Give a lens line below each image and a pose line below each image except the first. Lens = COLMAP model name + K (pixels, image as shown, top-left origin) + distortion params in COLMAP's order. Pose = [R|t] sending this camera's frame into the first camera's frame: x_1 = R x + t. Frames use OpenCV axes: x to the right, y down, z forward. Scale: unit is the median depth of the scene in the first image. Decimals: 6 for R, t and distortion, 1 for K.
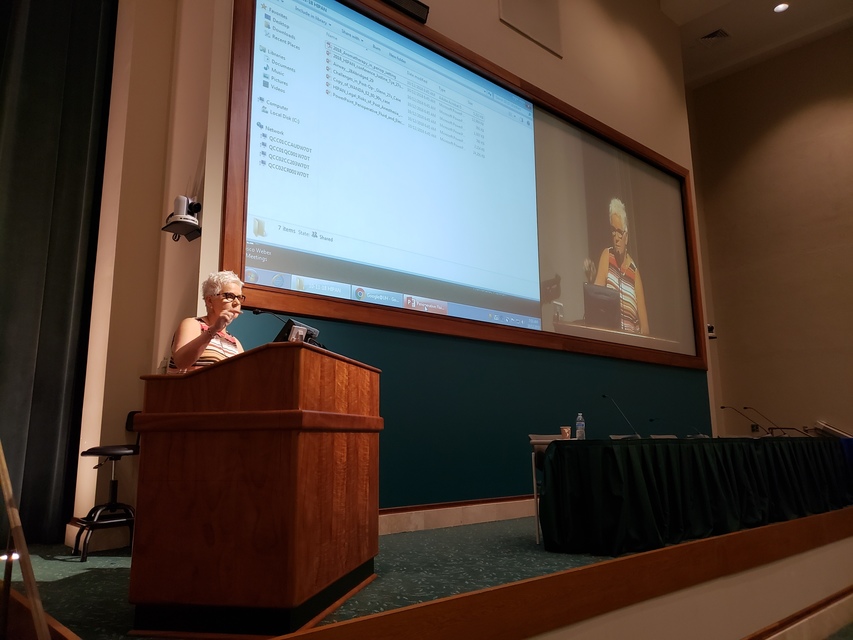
lens RADIAL K [[674.1, 0, 419.6], [0, 674.1, 295.8], [0, 0, 1]] dist [0.039876, -0.046455]
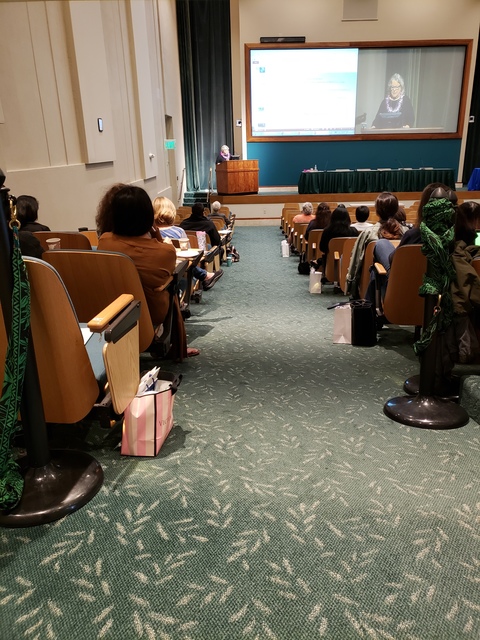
lens RADIAL K [[505.8, 0, 254.1], [0, 505.8, 310.6], [0, 0, 1]] dist [0.039876, -0.046455]
pose [[0.748091, 0.198671, -0.633159, 2.227974], [0.150641, 0.878380, 0.453602, -0.555757], [0.646272, -0.434716, 0.627180, -1.744840]]
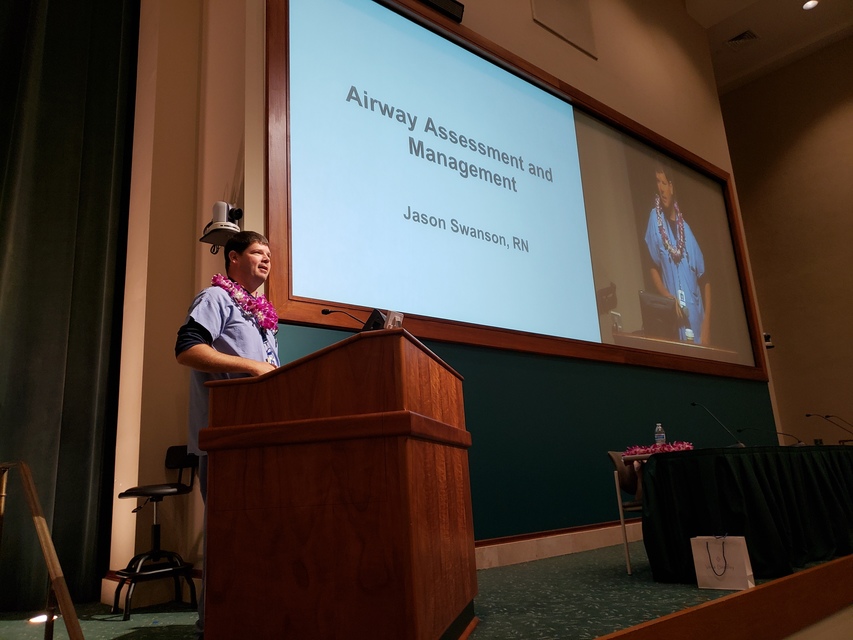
lens RADIAL K [[674.1, 0, 425.1], [0, 674.1, 298.9], [0, 0, 1]] dist [0.039876, -0.046455]
pose [[0.998571, -0.053127, -0.005795, -0.075820], [0.052736, 0.997130, -0.054321, 0.042783], [0.008664, 0.053938, 0.998507, 0.100551]]
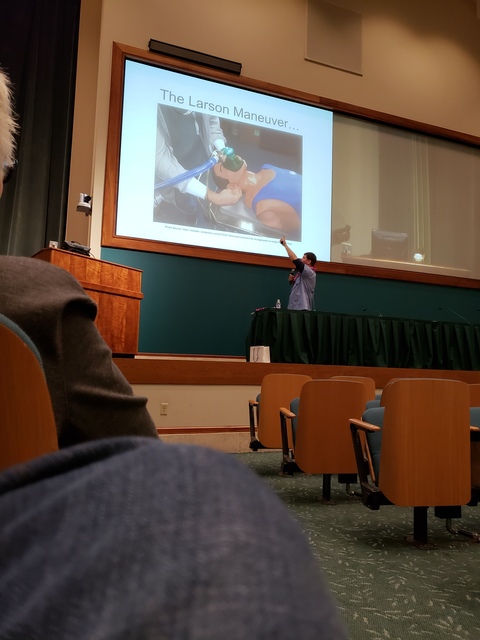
lens RADIAL K [[505.8, 0, 249.3], [0, 505.8, 315.2], [0, 0, 1]] dist [0.039876, -0.046455]
pose [[0.934215, -0.005646, -0.356666, 0.621741], [0.038684, 0.995581, 0.085564, 0.099338], [0.354607, -0.093733, 0.930305, -0.259019]]
